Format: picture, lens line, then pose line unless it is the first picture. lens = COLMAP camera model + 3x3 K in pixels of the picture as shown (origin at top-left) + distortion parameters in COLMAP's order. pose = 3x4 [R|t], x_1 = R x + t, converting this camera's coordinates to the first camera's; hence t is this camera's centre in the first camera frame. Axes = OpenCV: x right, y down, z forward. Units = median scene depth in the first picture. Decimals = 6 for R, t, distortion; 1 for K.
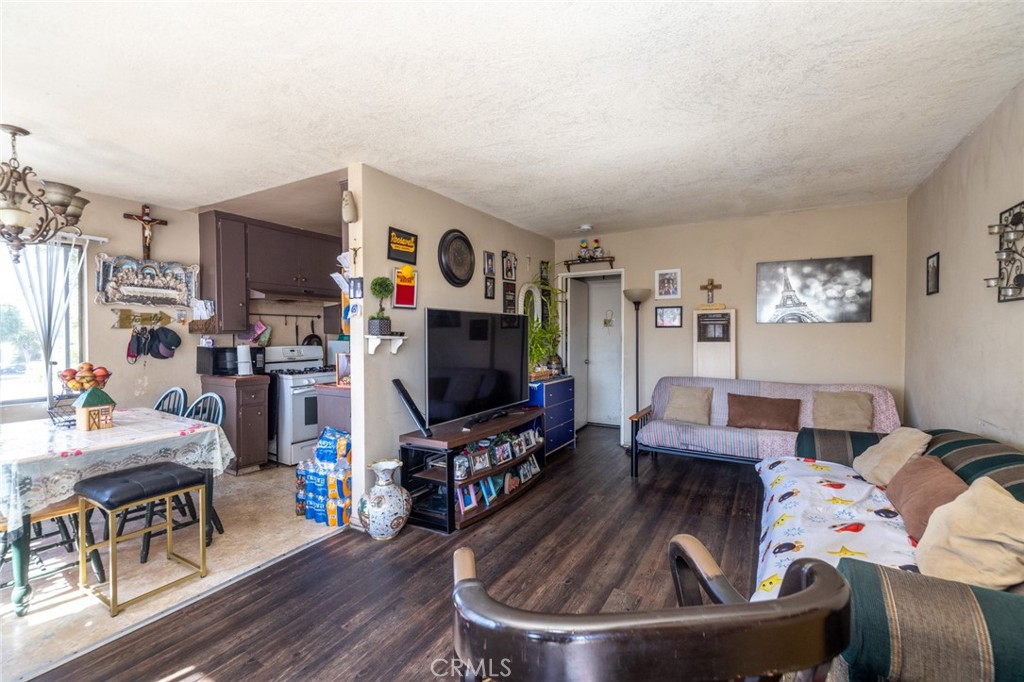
lens RADIAL K [[436.6, 0, 503.4], [0, 436.6, 337.4], [0, 0, 1]] dist [0.003964, 0.000369]
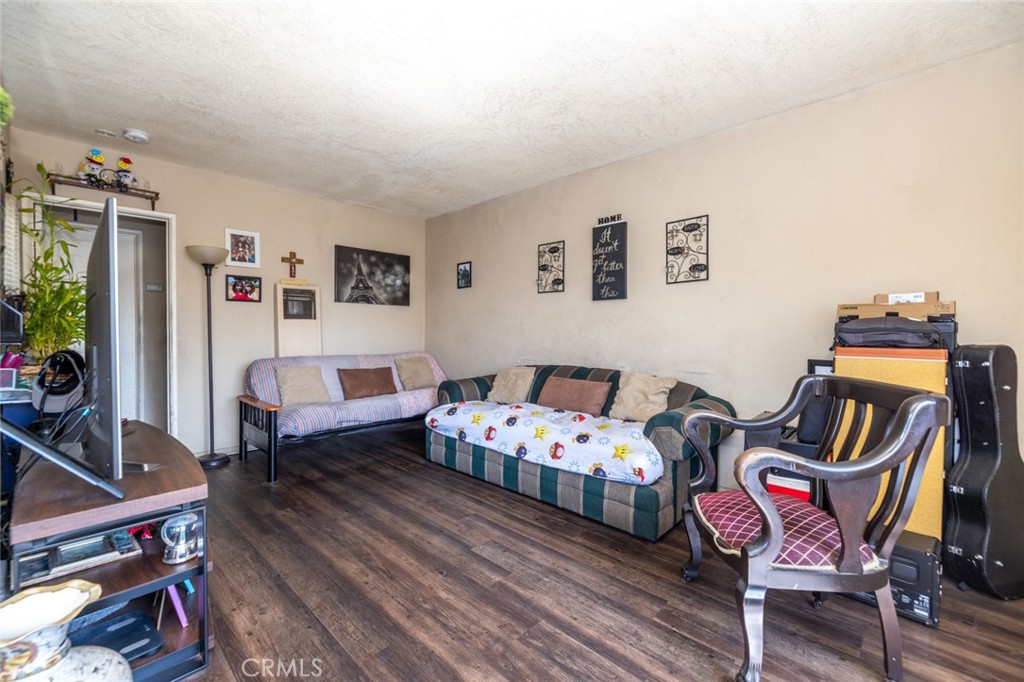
lens RADIAL K [[436.6, 0, 514.3], [0, 436.6, 338.1], [0, 0, 1]] dist [0.003964, 0.000369]
pose [[0.216063, -0.012159, 0.976304, -0.387640], [0.007041, 0.999916, 0.010895, 0.049739], [-0.976354, 0.004521, 0.216131, 0.392360]]
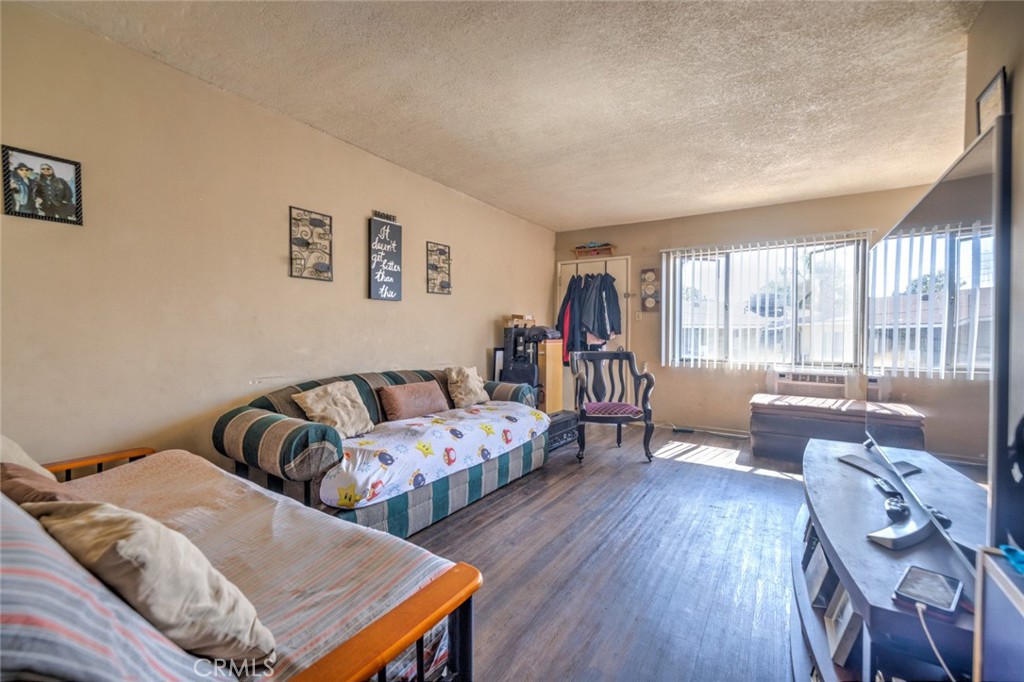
lens RADIAL K [[436.6, 0, 516.3], [0, 436.6, 337.9], [0, 0, 1]] dist [0.003964, 0.000369]
pose [[-0.999937, -0.000880, 0.011153, 0.257685], [-0.000599, 0.999683, 0.025188, 0.035354], [-0.011171, 0.025180, -0.999621, 1.251619]]
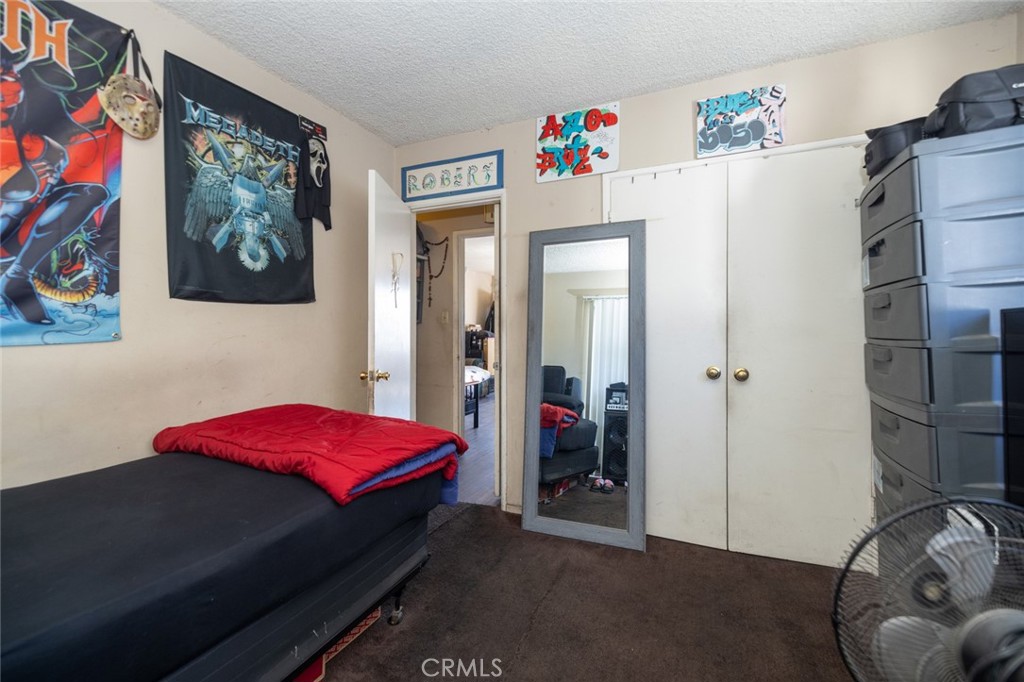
lens RADIAL K [[436.6, 0, 512.8], [0, 436.6, 333.3], [0, 0, 1]] dist [0.003964, 0.000369]
pose [[-0.991123, 0.006659, -0.132778, 0.338154], [0.004734, 0.999879, 0.014808, 0.018968], [0.132861, 0.014048, -0.991035, 2.112490]]
